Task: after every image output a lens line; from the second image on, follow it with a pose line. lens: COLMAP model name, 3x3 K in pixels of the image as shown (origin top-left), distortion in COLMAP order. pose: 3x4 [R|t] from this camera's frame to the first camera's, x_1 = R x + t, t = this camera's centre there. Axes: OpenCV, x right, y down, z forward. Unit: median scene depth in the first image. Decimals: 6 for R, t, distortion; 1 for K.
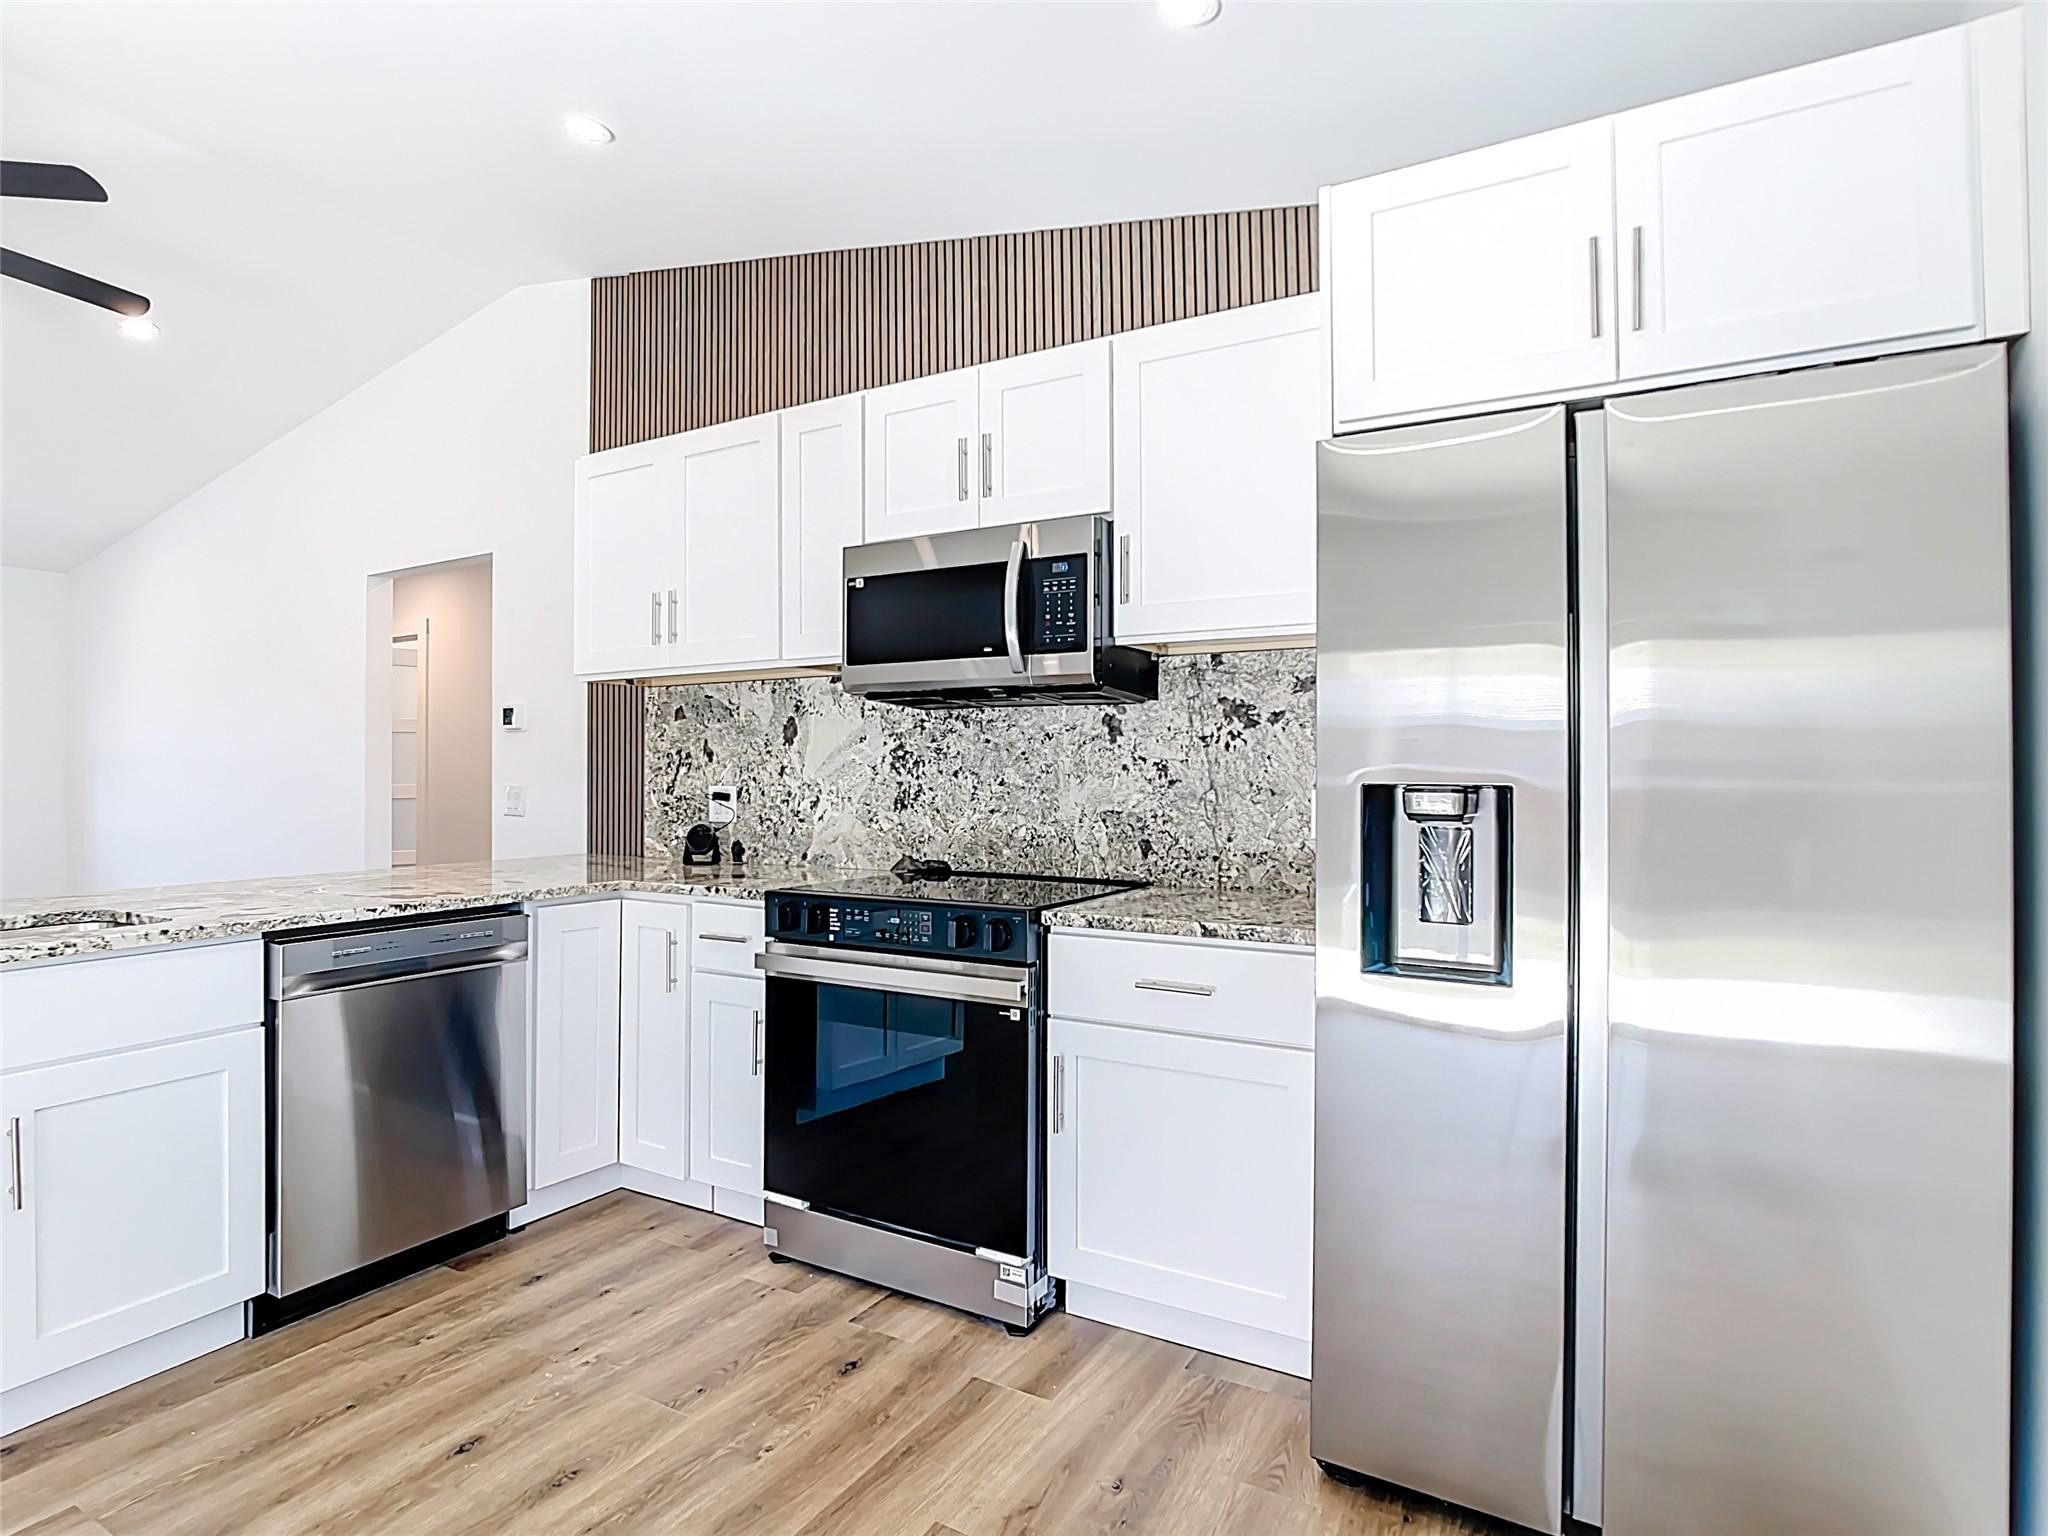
lens RADIAL K [[1077.9, 0, 1020.6], [0, 1077.9, 761.0], [0, 0, 1]] dist [-0.032275, 0.009090]
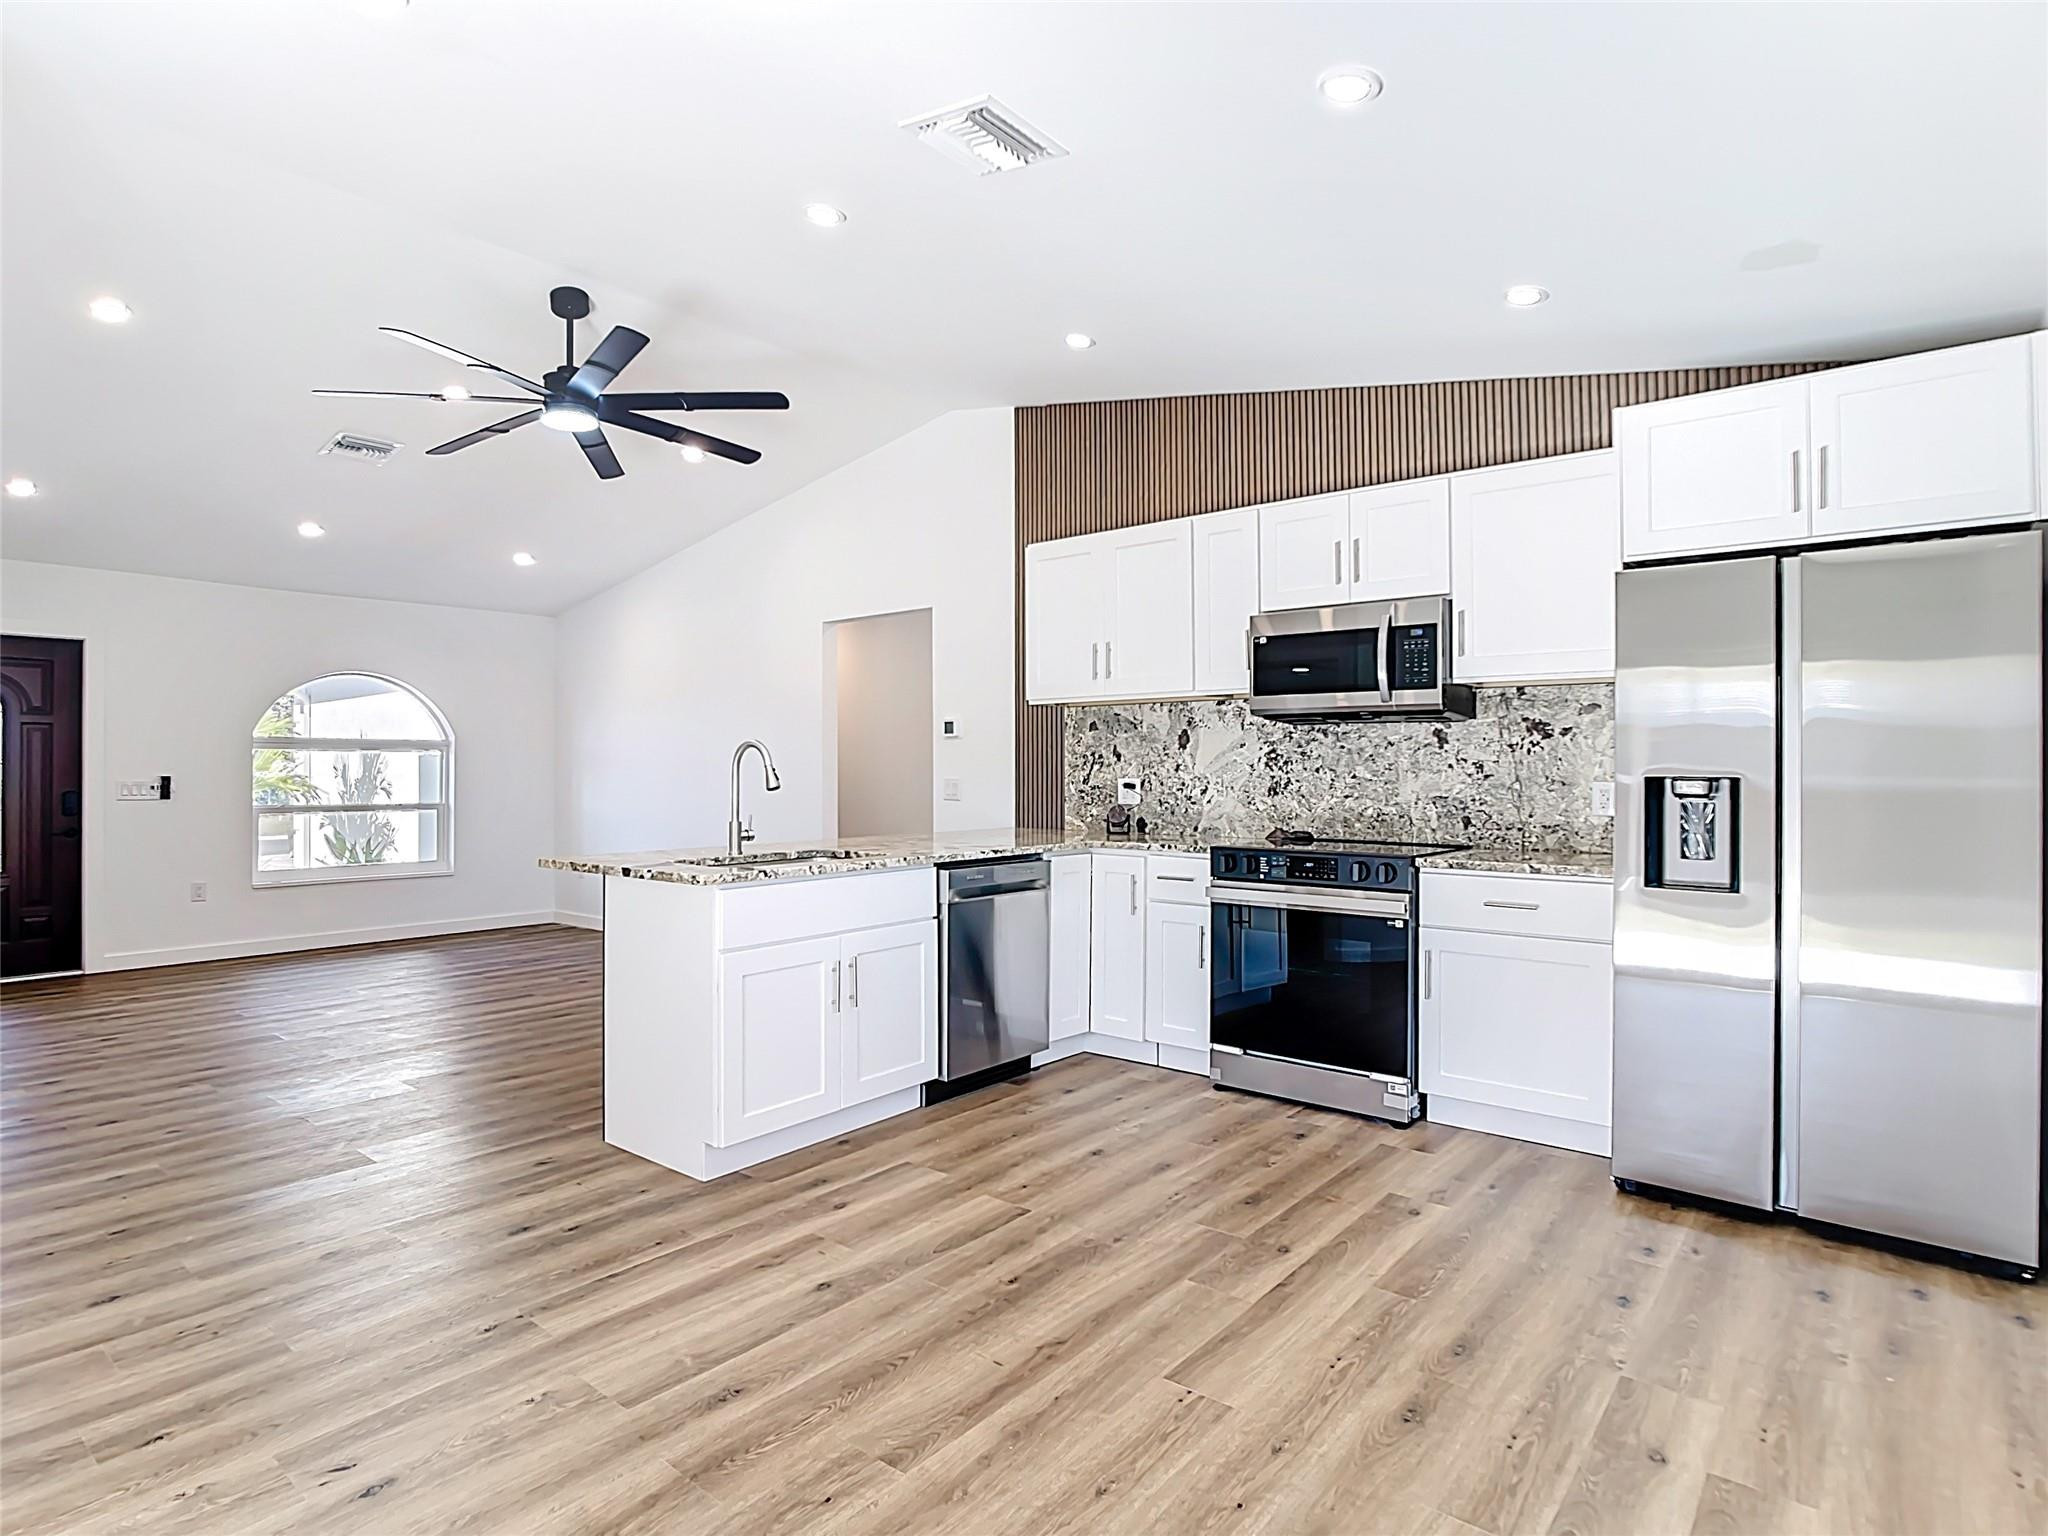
lens RADIAL K [[1077.9, 0, 1030.7], [0, 1077.9, 760.2], [0, 0, 1]] dist [-0.032275, 0.009090]
pose [[0.986957, 0.001660, -0.160977, -0.235259], [-0.001515, 0.999998, 0.001020, -0.002314], [0.160978, -0.000763, 0.986958, -0.523105]]
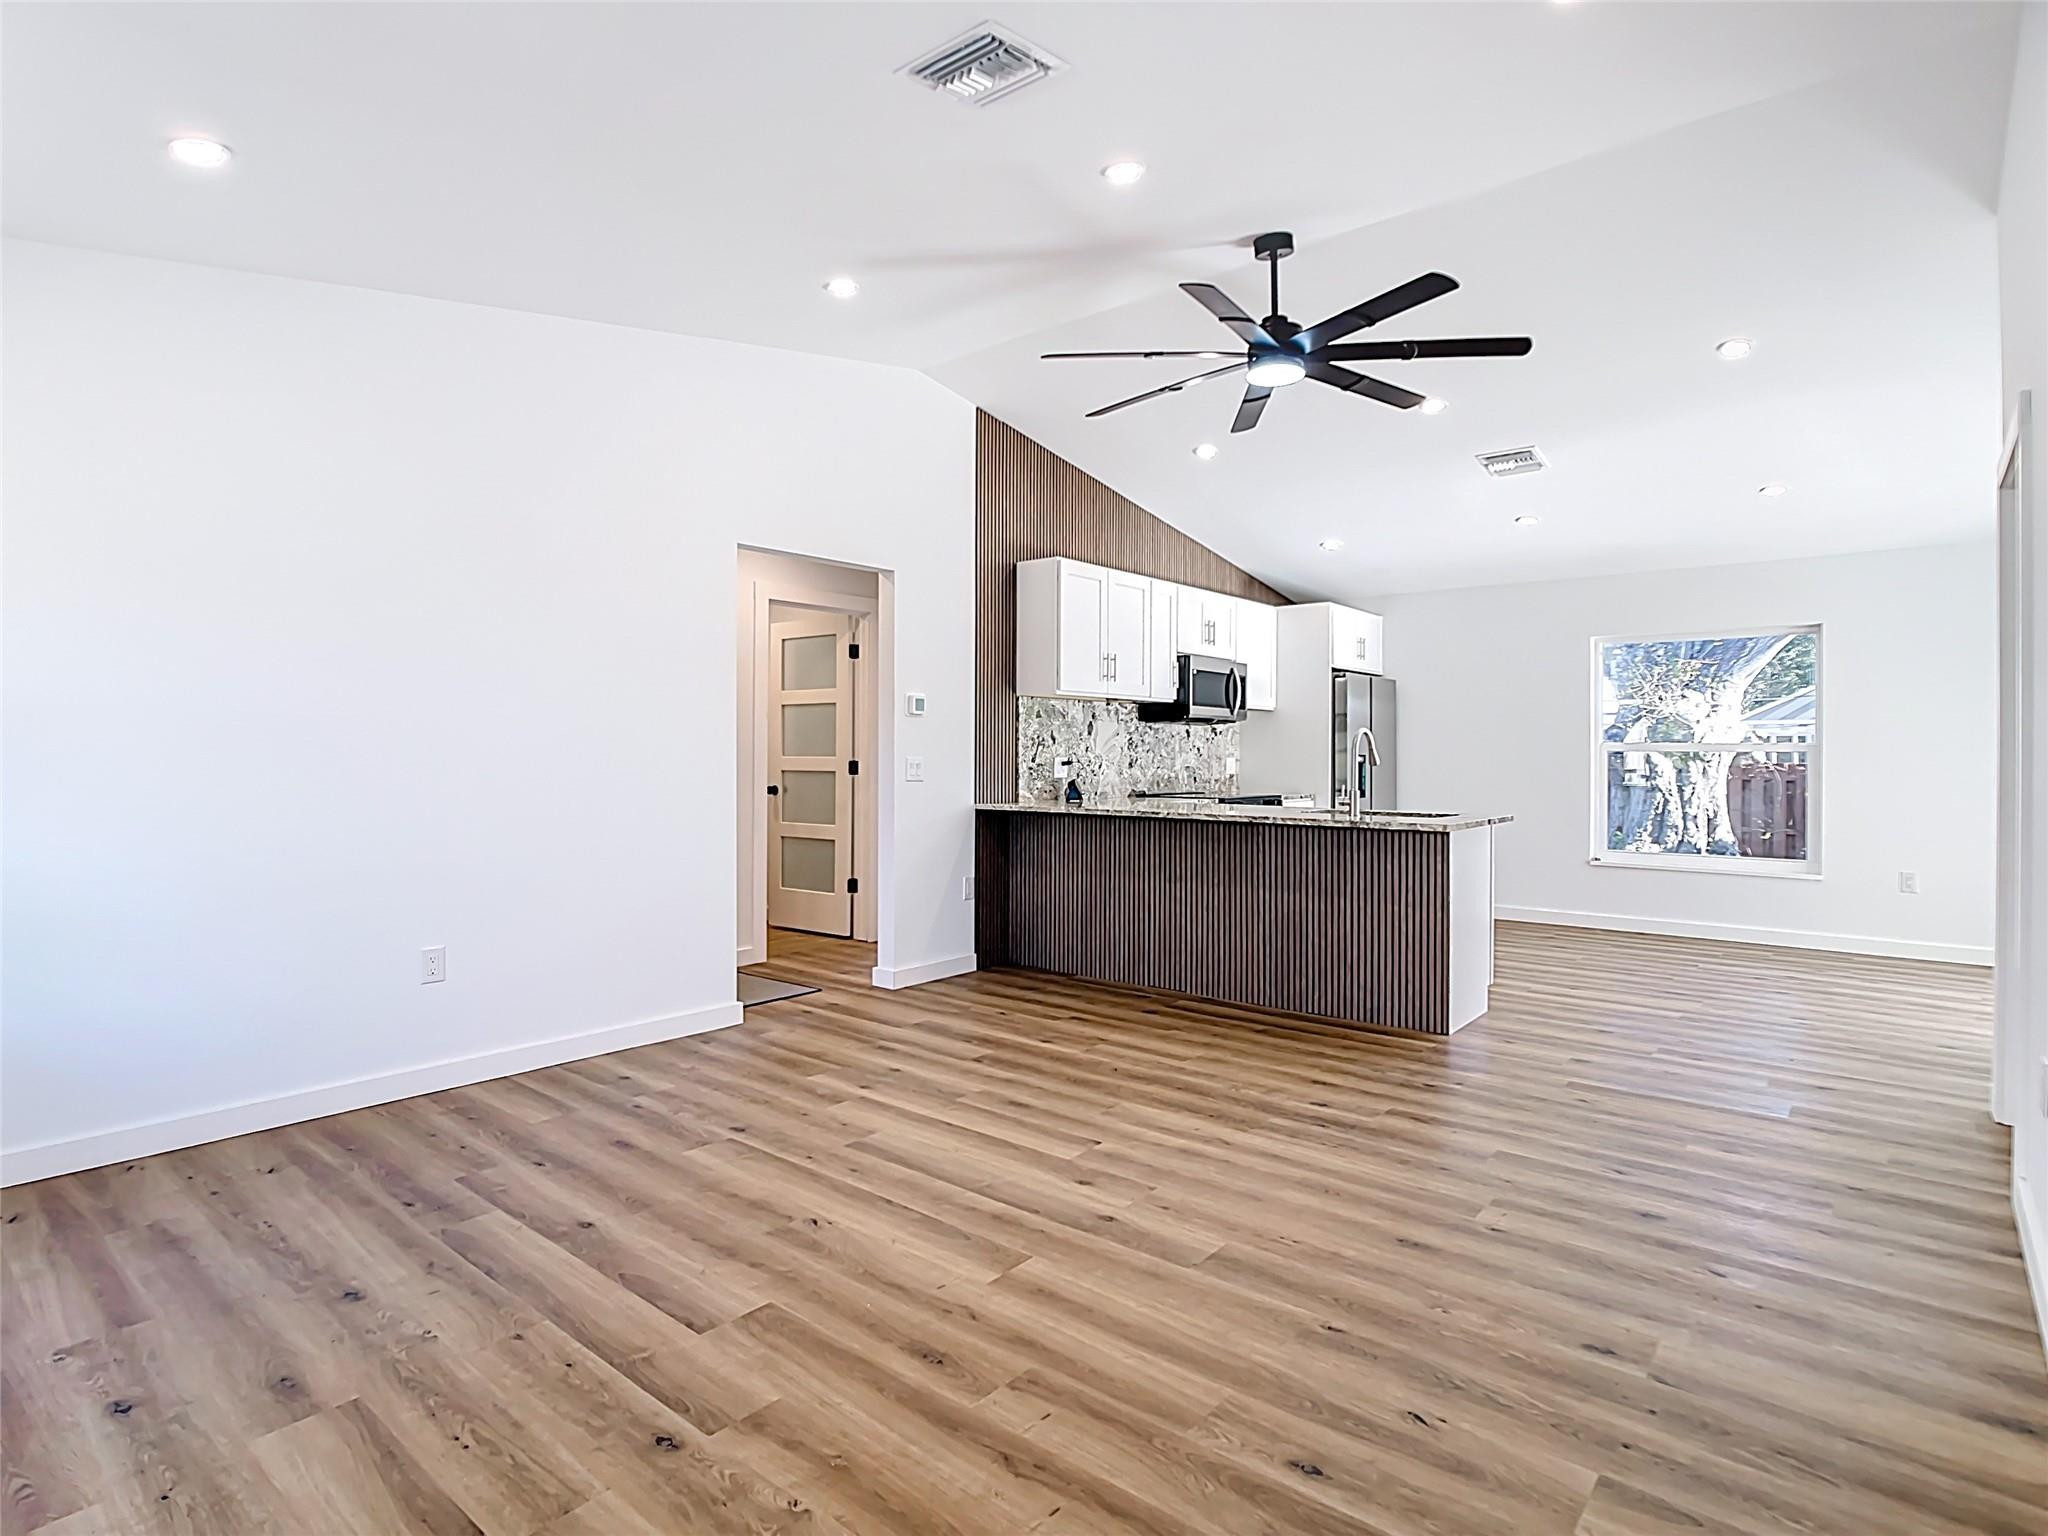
lens RADIAL K [[1077.9, 0, 1023.7], [0, 1077.9, 753.4], [0, 0, 1]] dist [-0.032275, 0.009090]
pose [[0.171151, 0.001895, 0.985243, -2.672475], [-0.016732, 0.999860, 0.000984, 0.021048], [-0.985103, -0.016654, 0.171159, 1.000361]]
